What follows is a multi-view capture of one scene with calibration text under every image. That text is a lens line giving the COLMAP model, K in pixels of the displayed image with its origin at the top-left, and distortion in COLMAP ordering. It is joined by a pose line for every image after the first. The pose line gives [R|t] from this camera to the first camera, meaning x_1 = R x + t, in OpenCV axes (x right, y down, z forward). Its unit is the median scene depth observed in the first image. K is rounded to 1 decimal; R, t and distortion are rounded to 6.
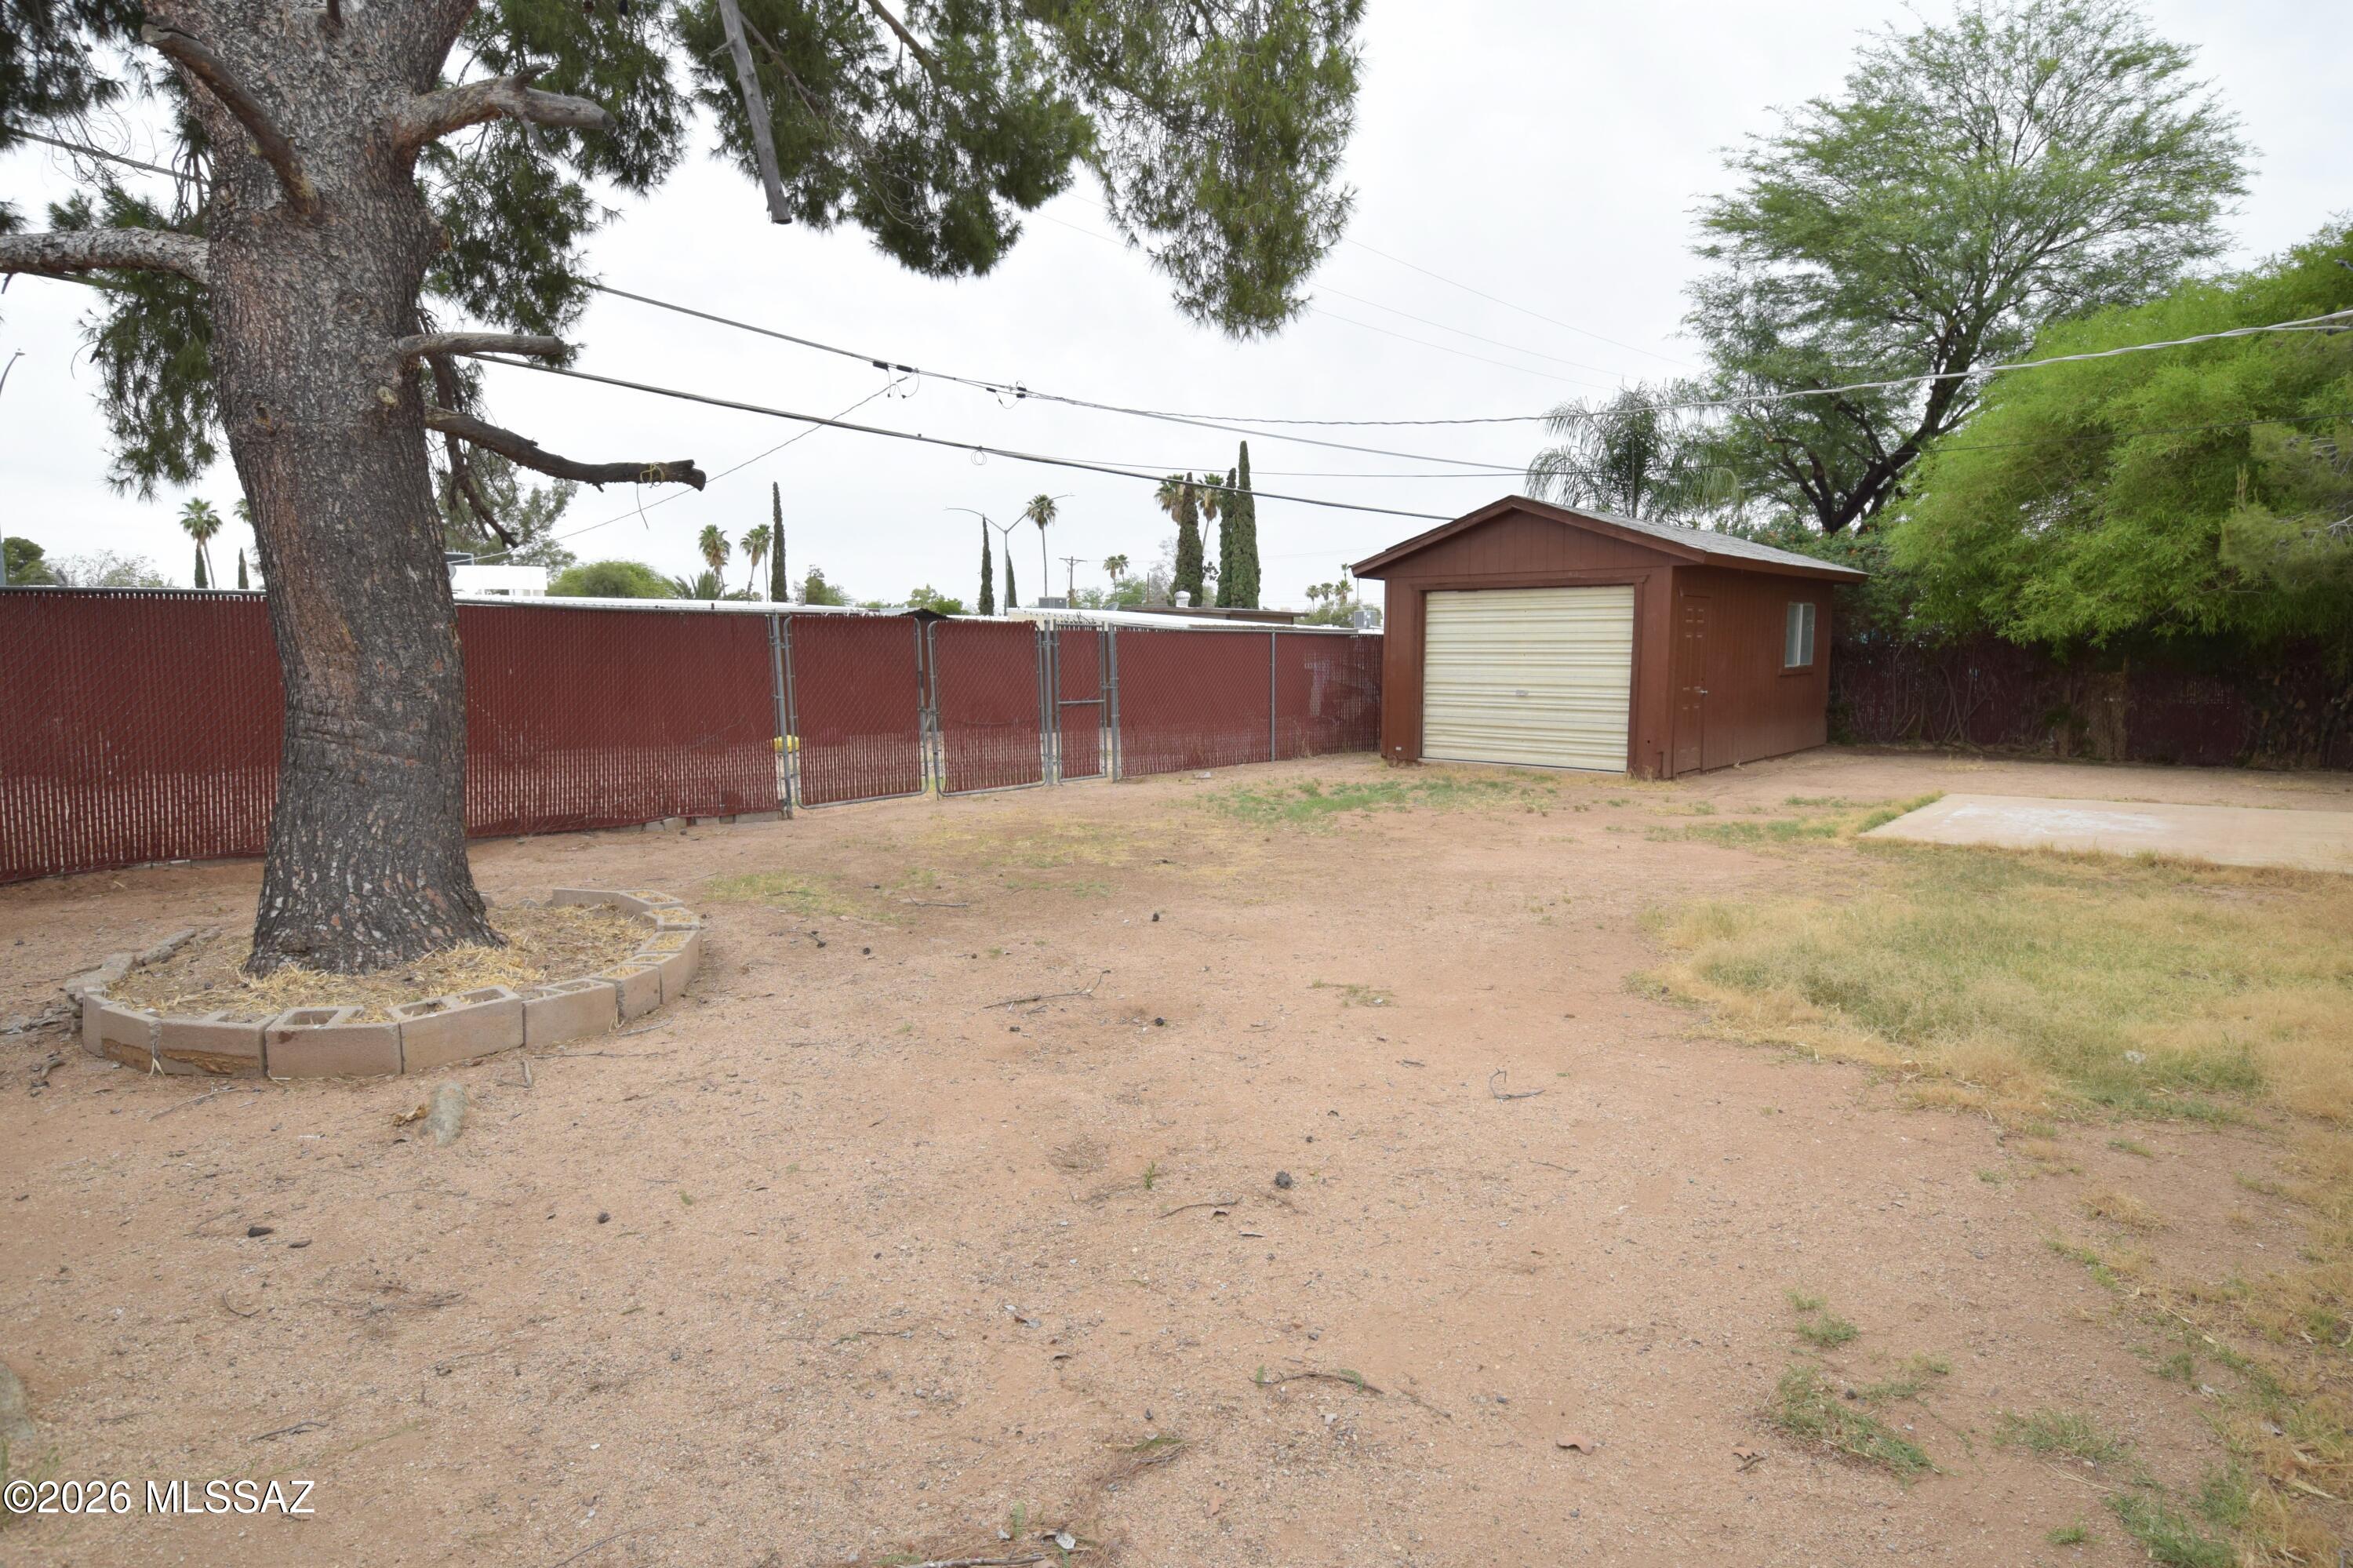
lens RADIAL K [[1224.3, 0, 1182.7], [0, 1224.3, 784.0], [0, 0, 1]] dist [0.000041, -0.009165]
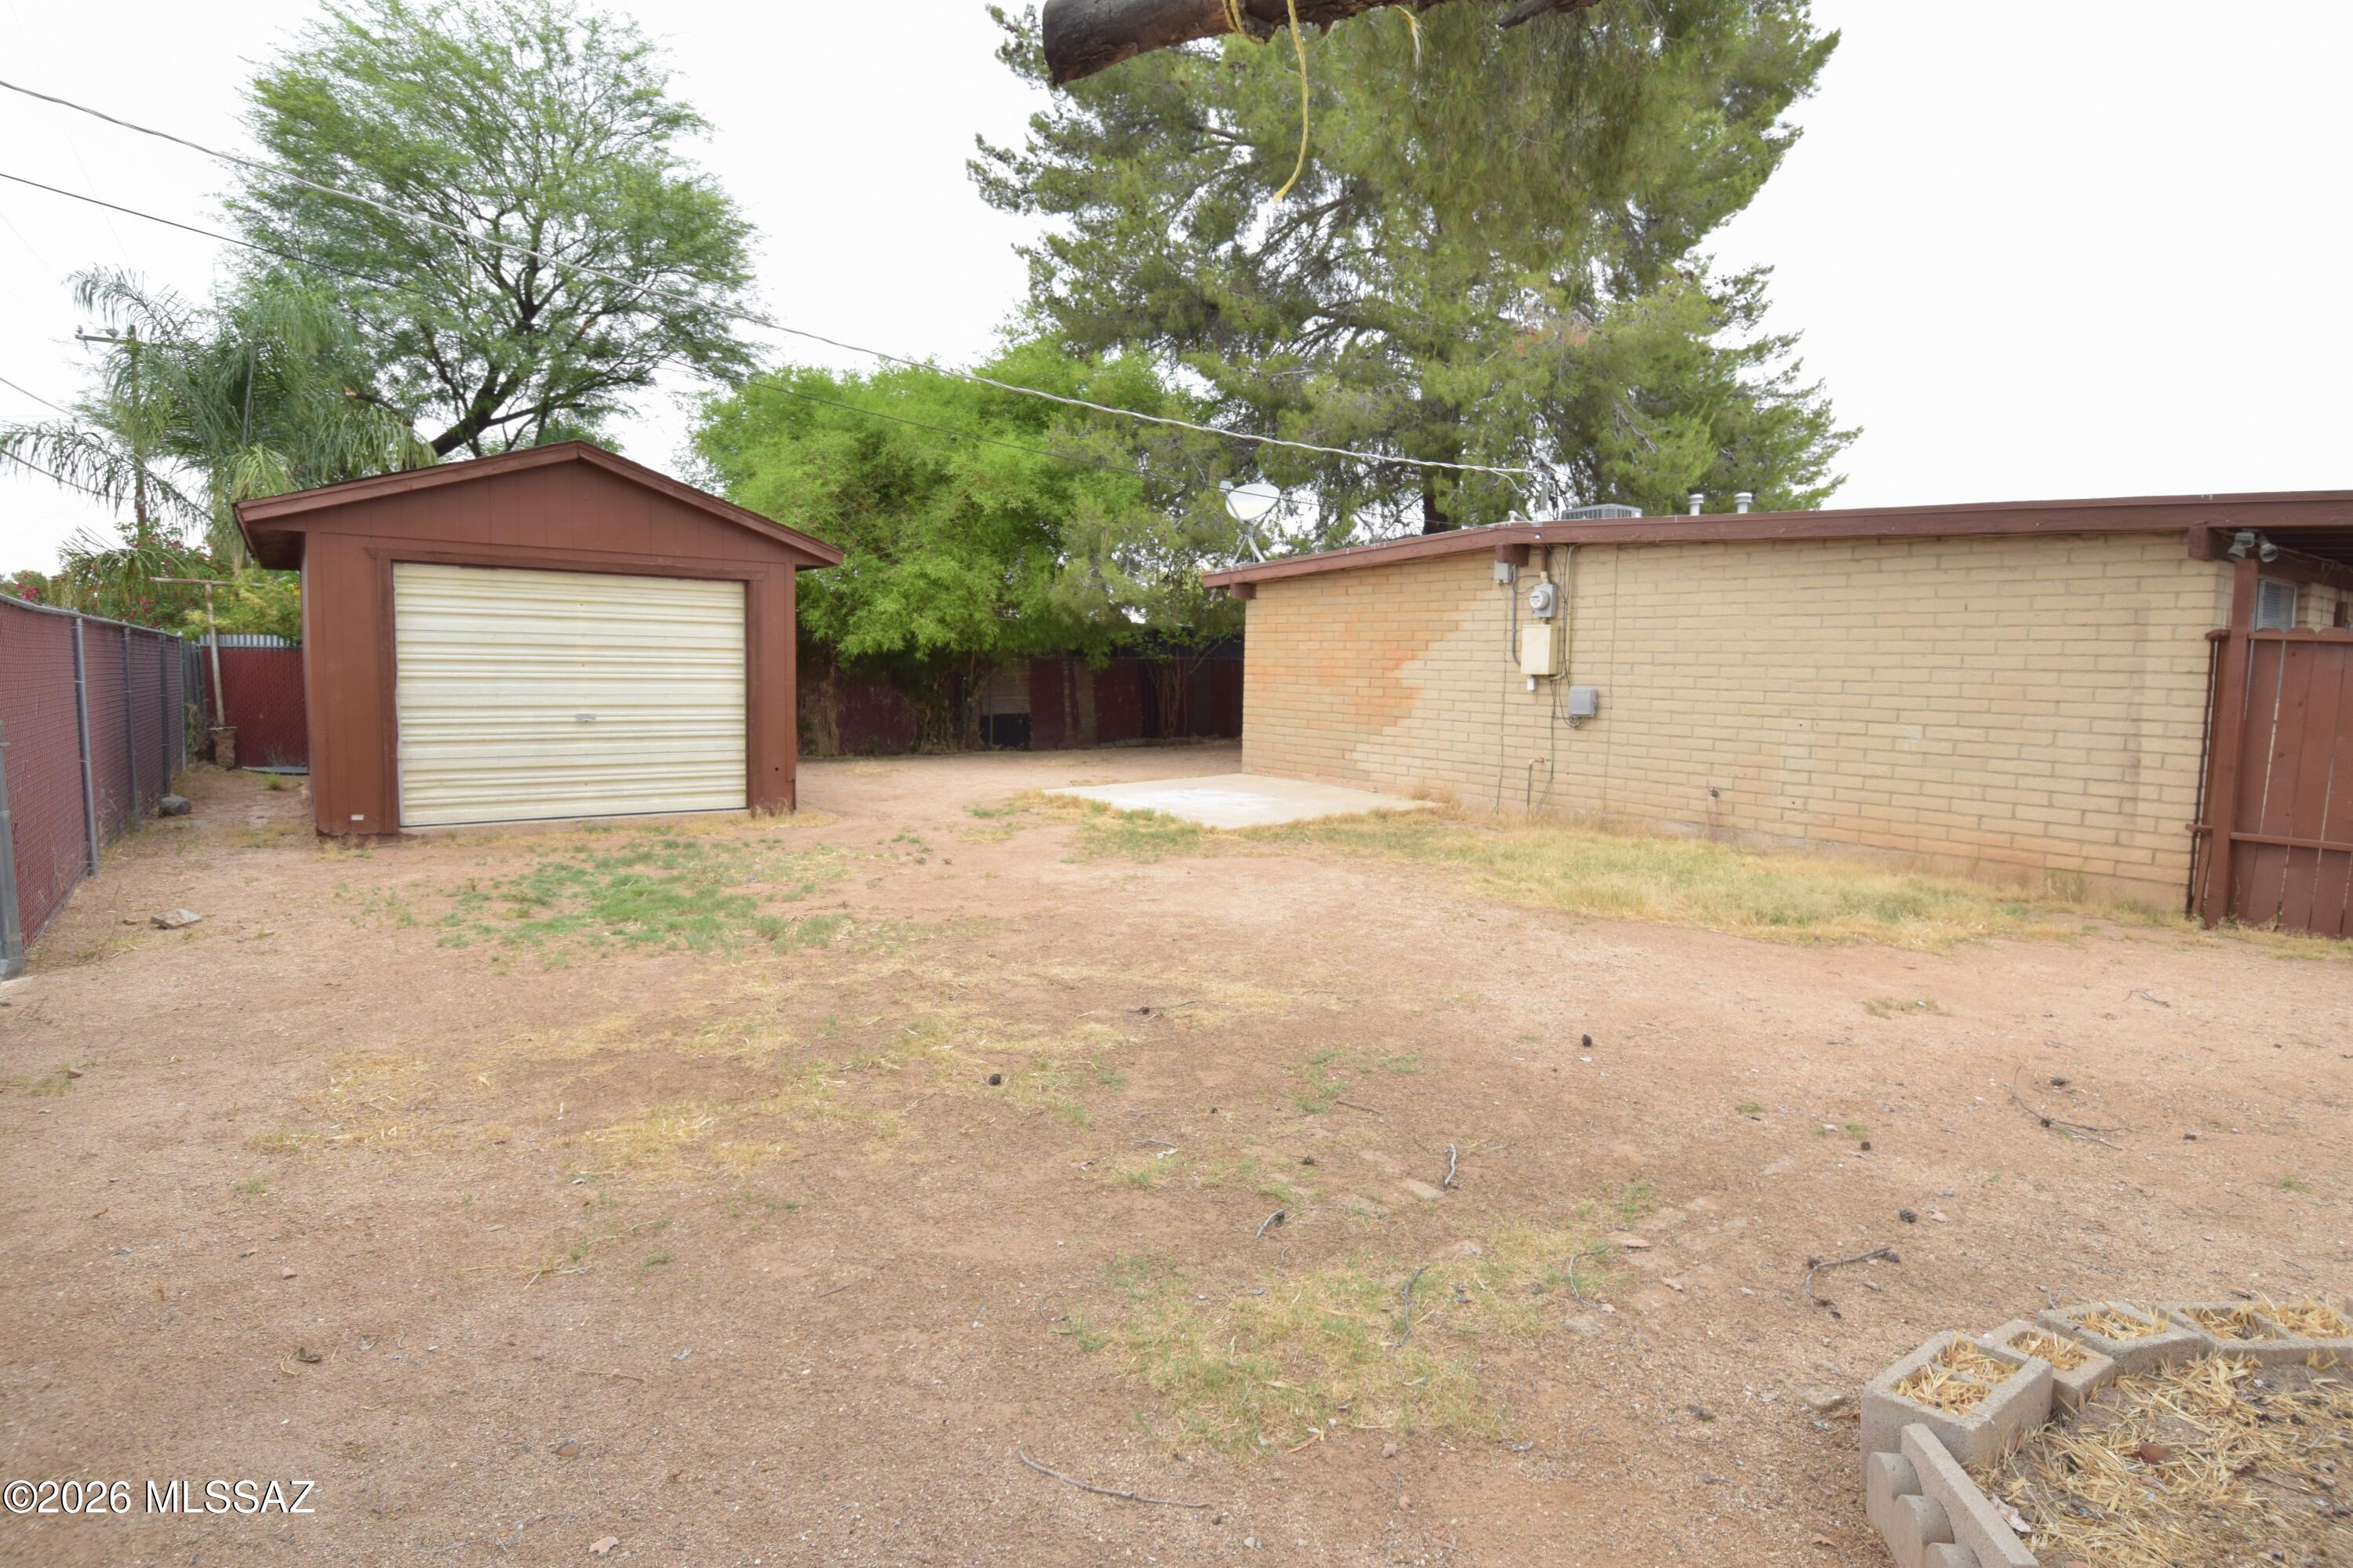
lens RADIAL K [[1224.1, 0, 1181.6], [0, 1224.1, 785.0], [0, 0, 1]] dist [0.000041, -0.009165]
pose [[0.179992, -0.091581, 0.979396, -0.390365], [0.091901, 0.992867, 0.075951, -0.060955], [-0.979366, 0.076337, 0.187124, 0.555726]]
